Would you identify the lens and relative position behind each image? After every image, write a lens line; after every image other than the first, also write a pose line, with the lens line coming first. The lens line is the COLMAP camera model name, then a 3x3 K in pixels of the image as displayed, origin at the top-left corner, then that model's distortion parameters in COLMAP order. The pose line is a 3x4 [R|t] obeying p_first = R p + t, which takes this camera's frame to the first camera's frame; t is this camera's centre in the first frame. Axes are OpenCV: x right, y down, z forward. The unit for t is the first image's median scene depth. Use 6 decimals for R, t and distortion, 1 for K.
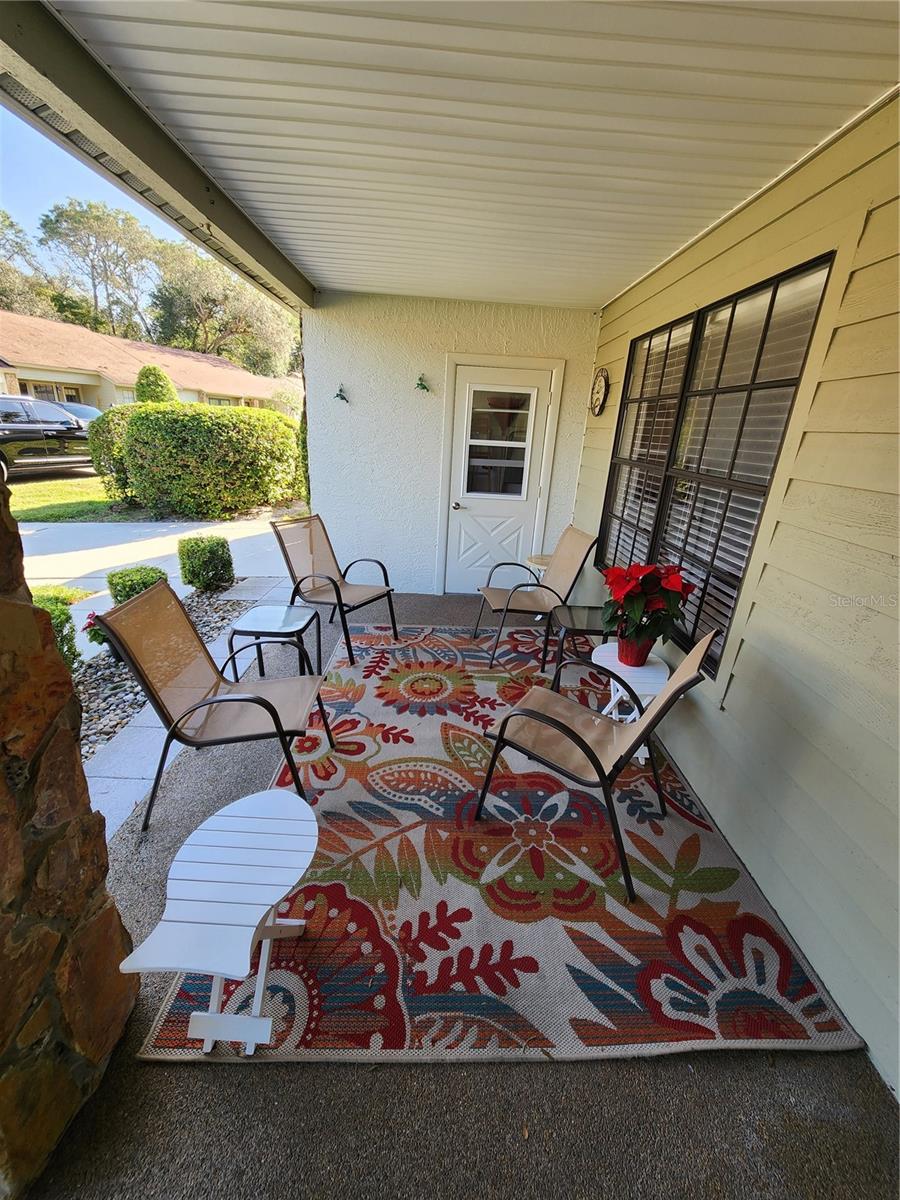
lens RADIAL K [[484.7, 0, 450.0], [0, 484.7, 600.0], [0, 0, 1]] dist [0.004786, -0.000893]
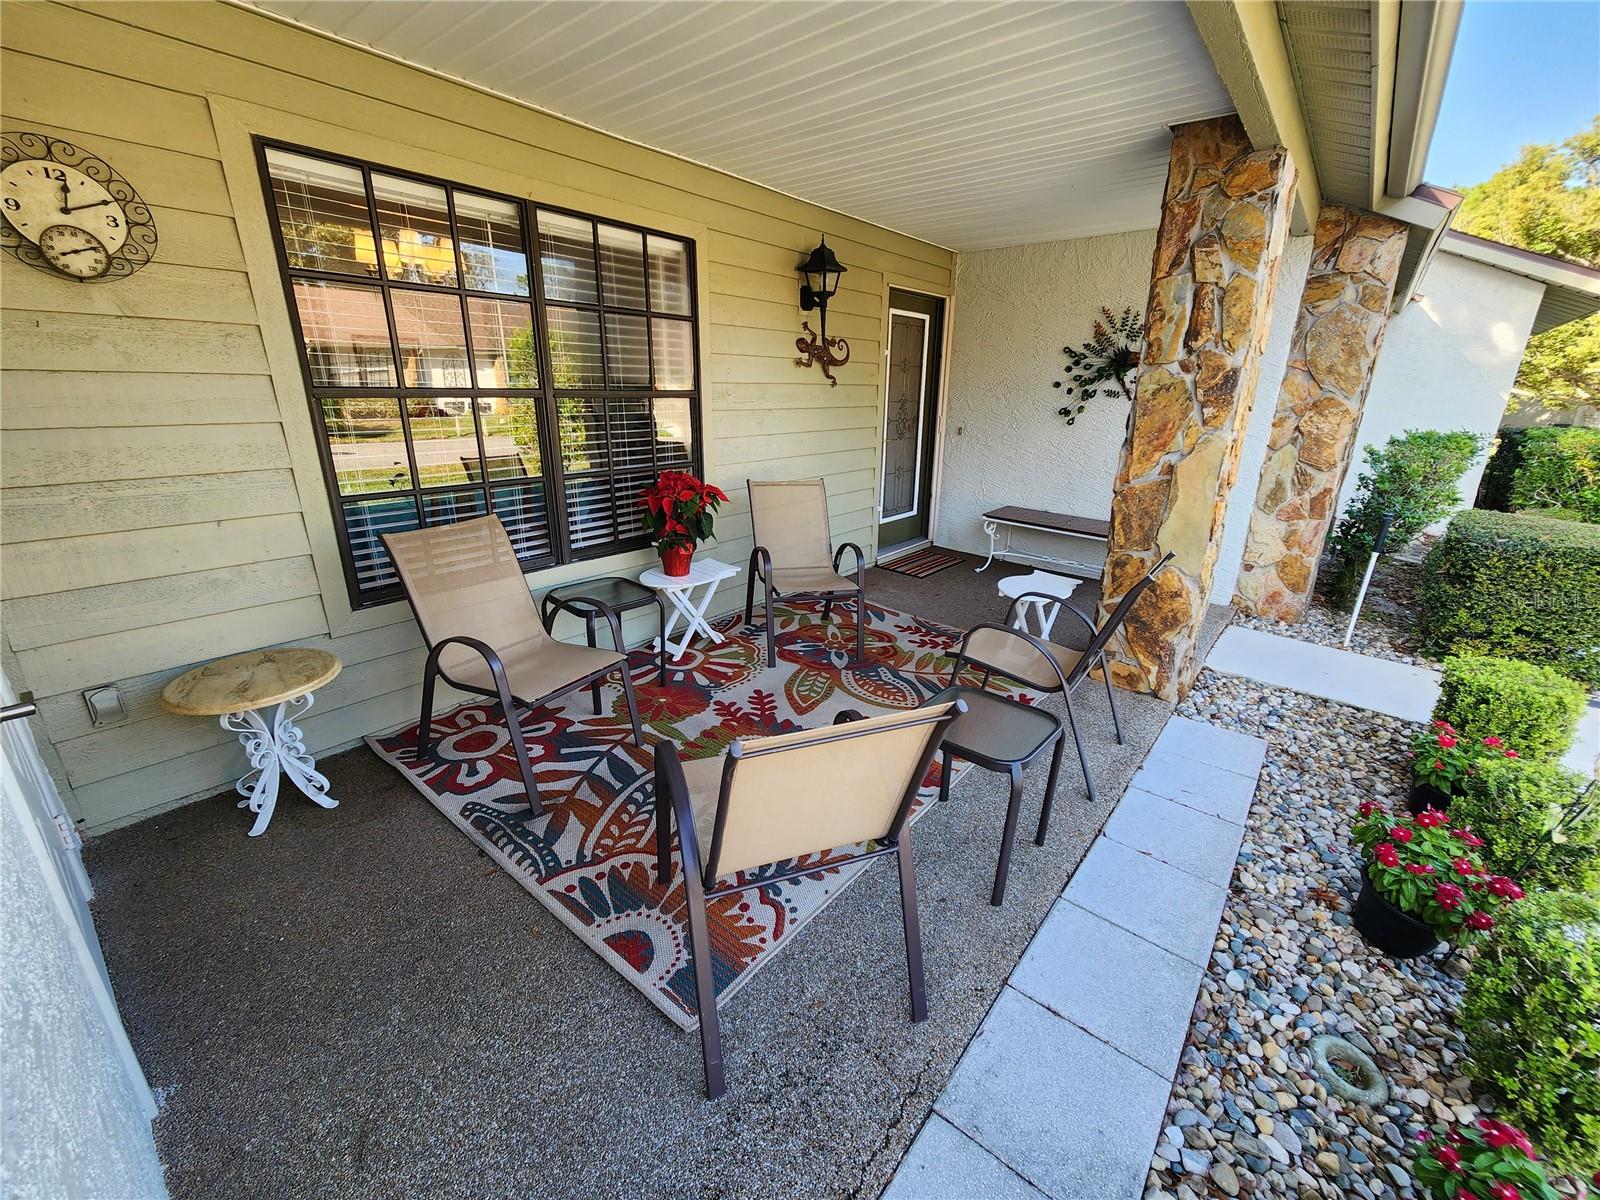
lens RADIAL K [[646.2, 0, 812.8], [0, 646.2, 592.1], [0, 0, 1]] dist [0.004786, -0.000893]
pose [[-0.767533, -0.259520, 0.586125, -0.856280], [0.162911, 0.805380, 0.569932, -0.742909], [-0.619962, 0.532928, -0.575877, 2.081457]]
